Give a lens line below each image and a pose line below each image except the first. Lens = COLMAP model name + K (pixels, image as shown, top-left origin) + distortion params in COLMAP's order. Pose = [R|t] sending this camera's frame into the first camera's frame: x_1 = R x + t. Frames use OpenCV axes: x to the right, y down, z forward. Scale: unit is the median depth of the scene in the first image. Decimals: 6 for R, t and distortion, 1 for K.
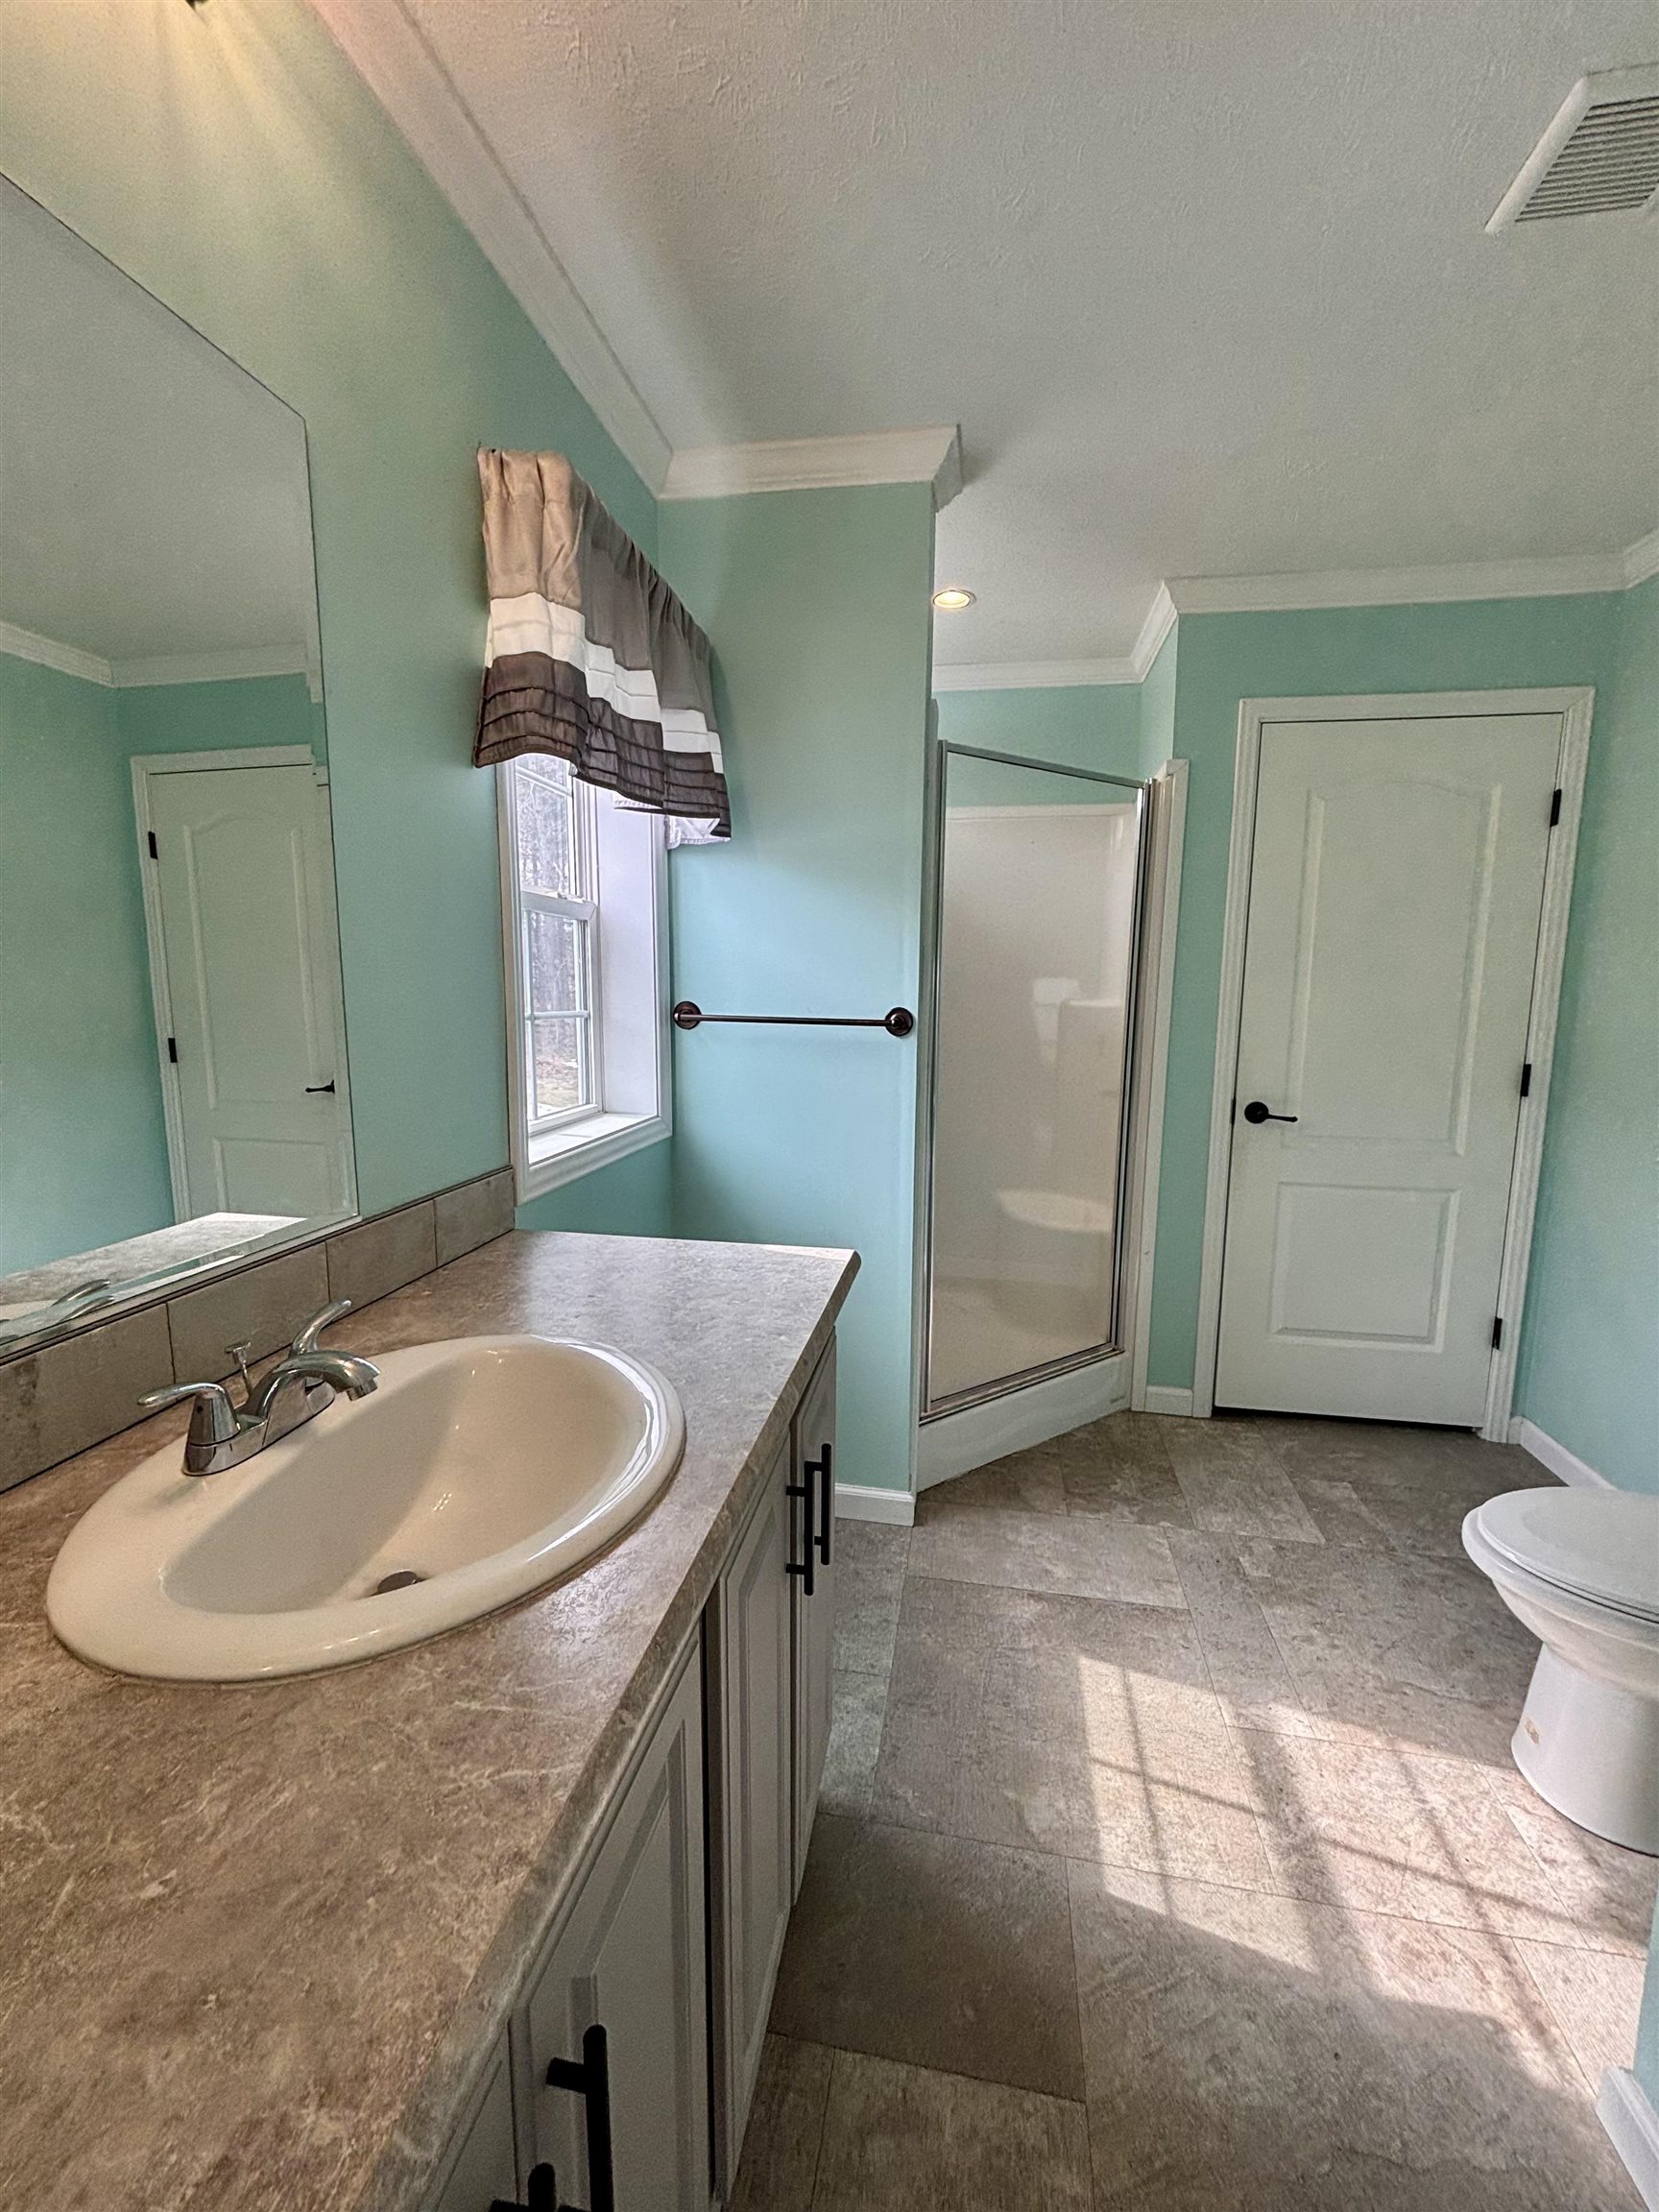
lens RADIAL K [[888.3, 0, 835.0], [0, 888.3, 1102.7], [0, 0, 1]] dist [0.002839, -0.001602]
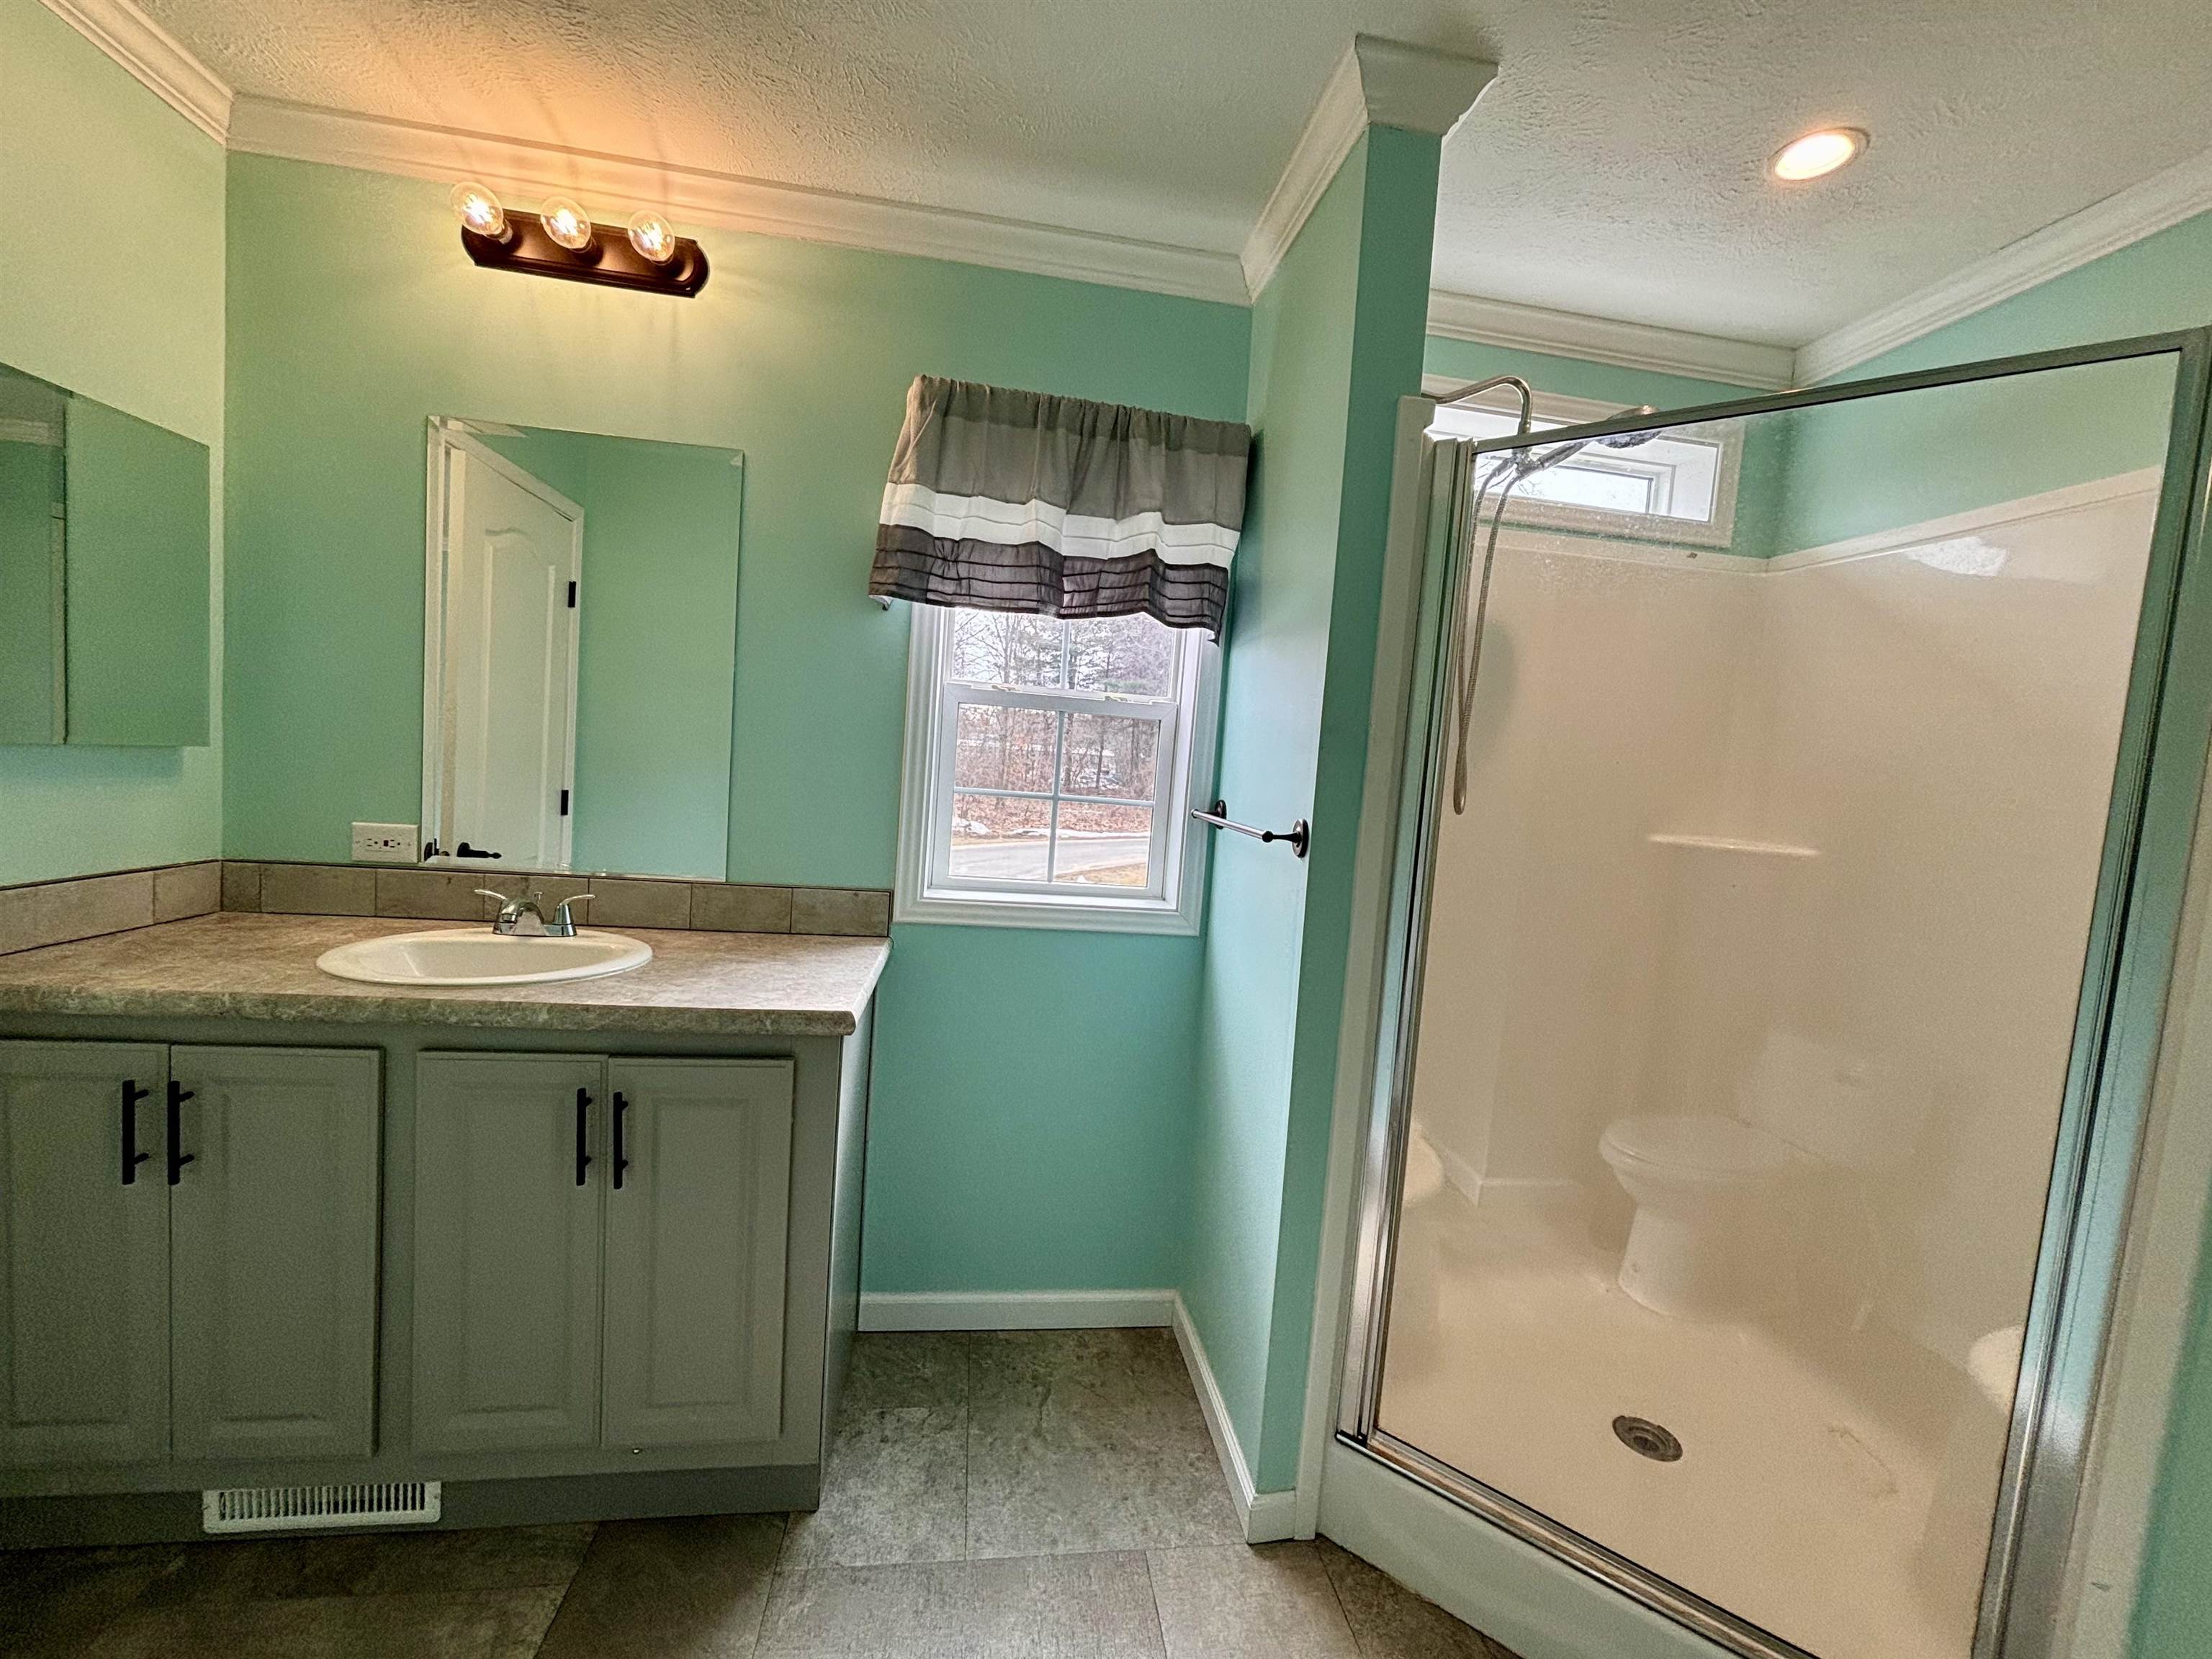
lens RADIAL K [[888.3, 0, 1110.0], [0, 888.3, 829.0], [0, 0, 1]] dist [0.002839, -0.001602]
pose [[0.311764, 0.084632, -0.946383, 0.854598], [-0.194122, 0.980690, 0.023751, -0.100112], [0.930118, 0.176309, 0.322173, 0.715717]]
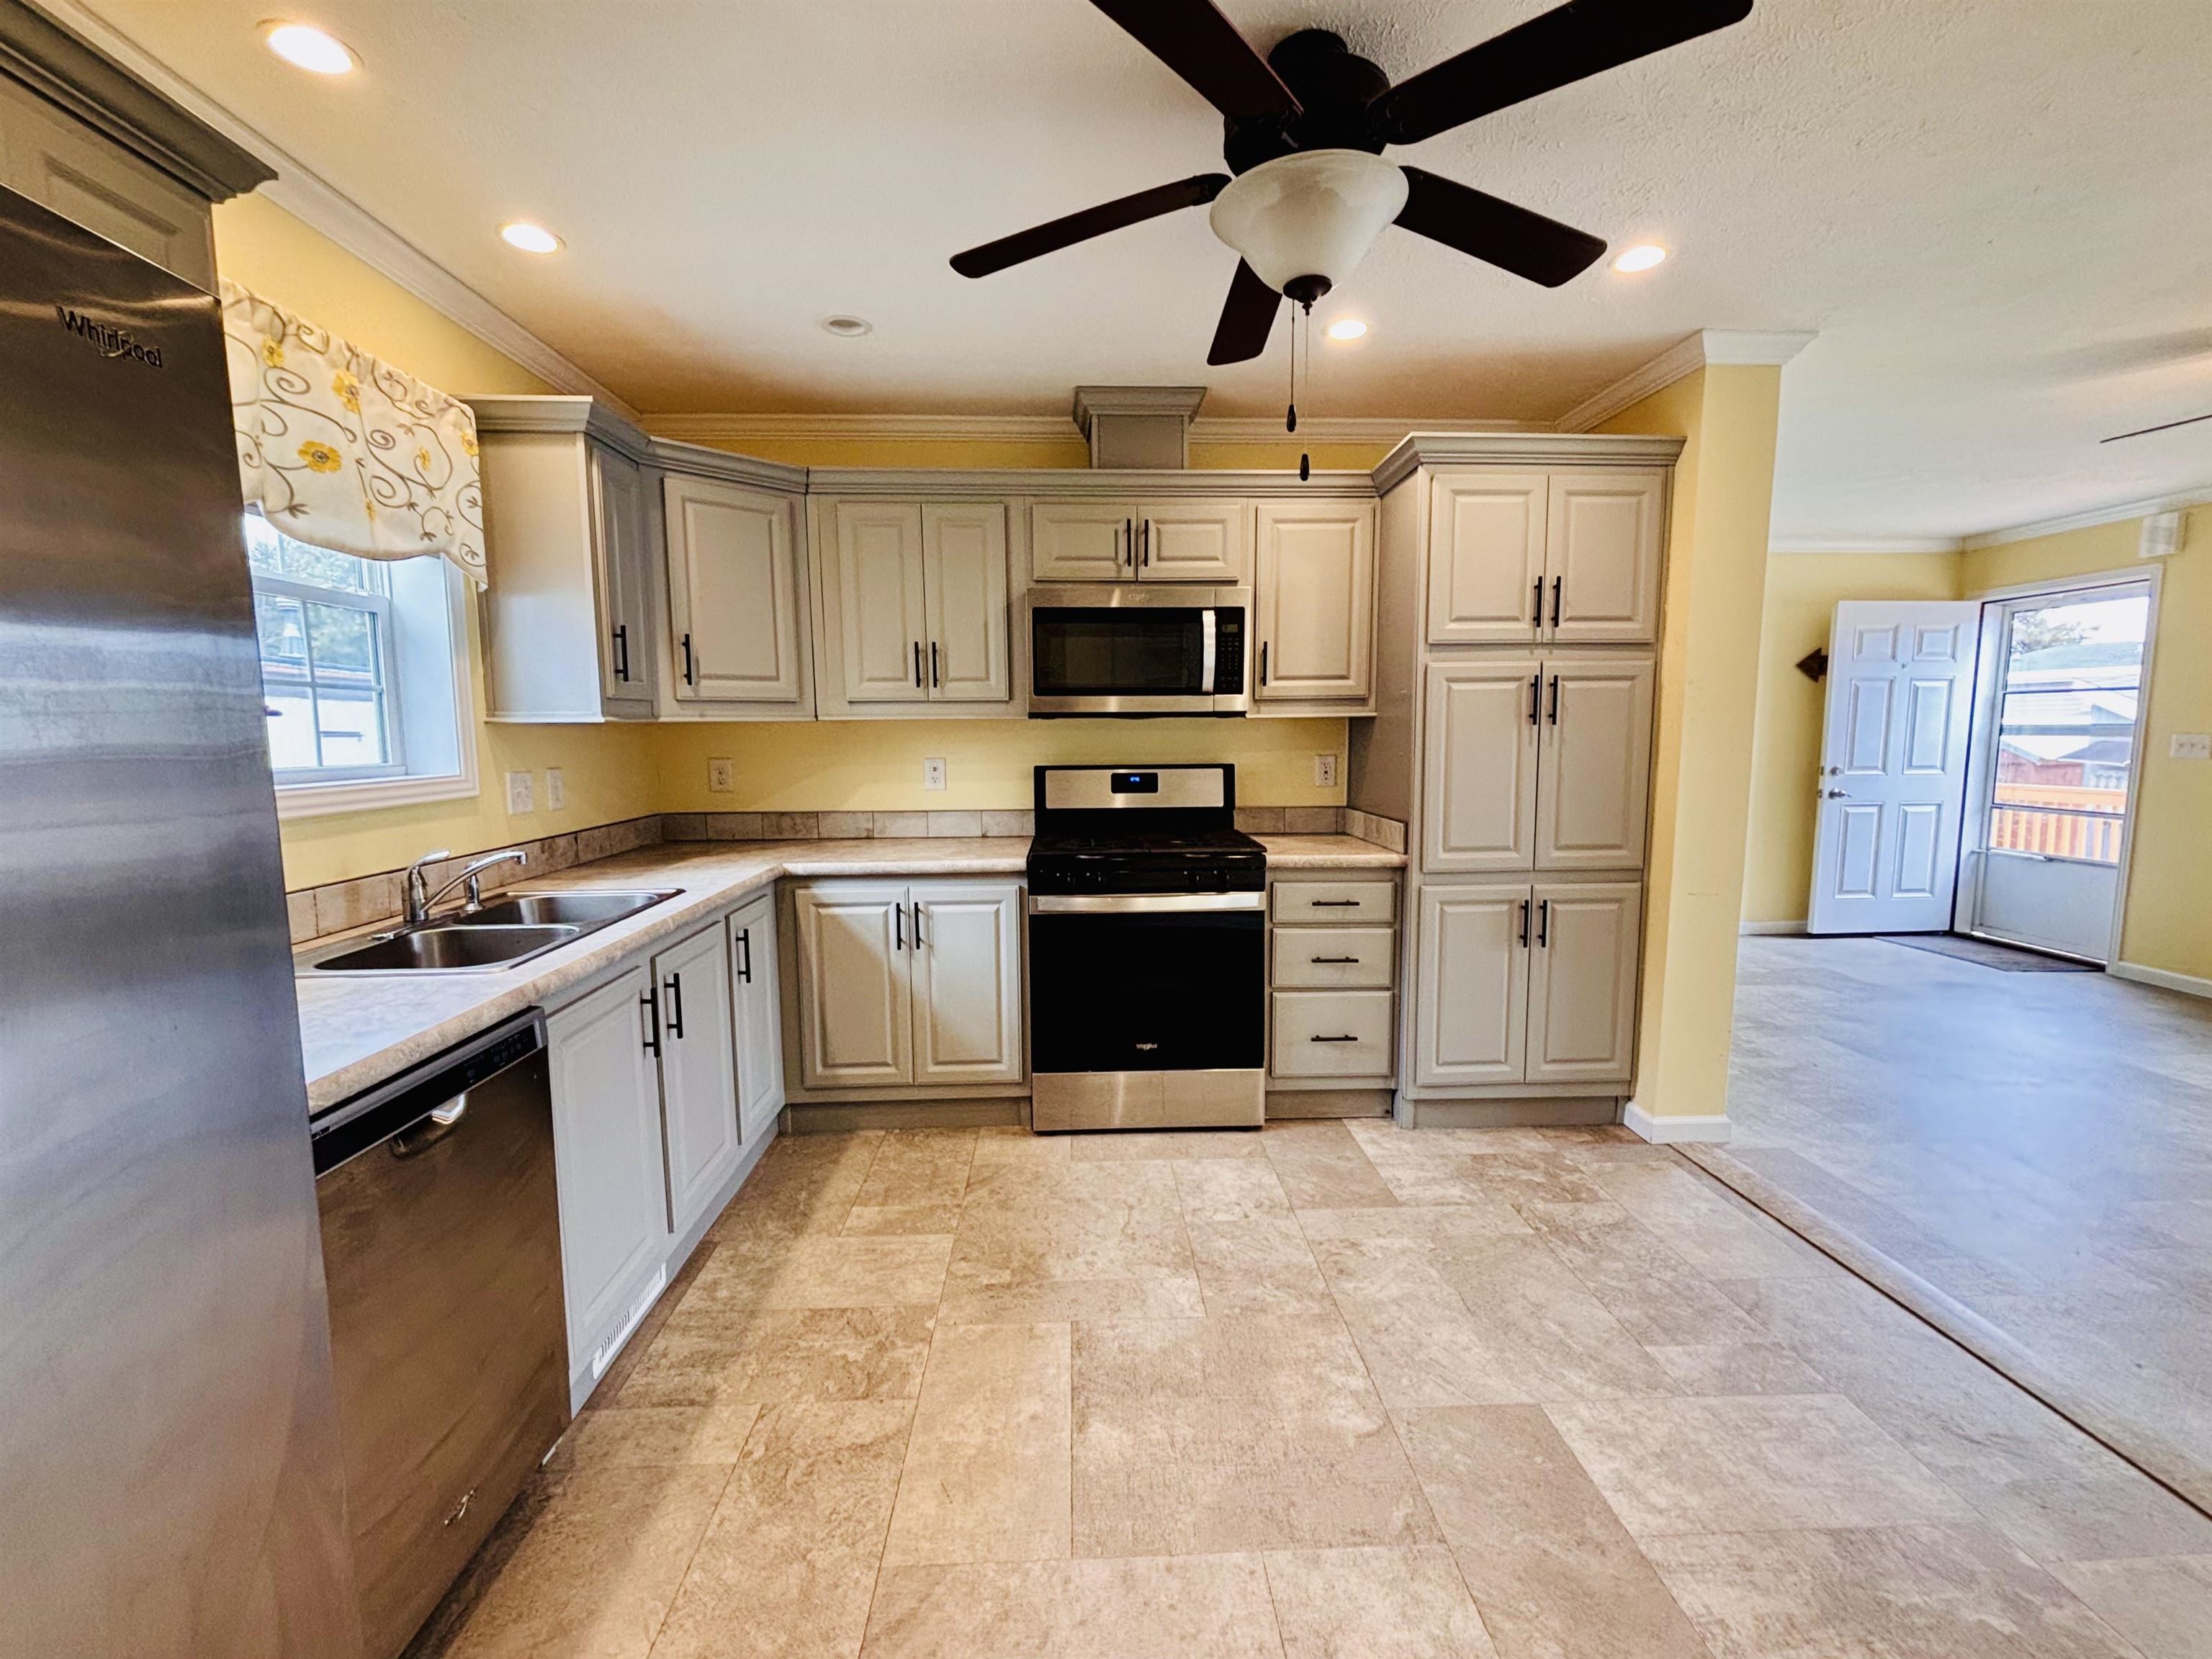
lens RADIAL K [[927.0, 0, 1109.8], [0, 927.0, 833.7], [0, 0, 1]] dist [0.000498, -0.002033]
pose [[-0.215948, -0.118567, 0.969179, -0.661510], [0.133443, 0.979702, 0.149588, -0.163150], [-0.967243, 0.161633, -0.195743, 1.181095]]
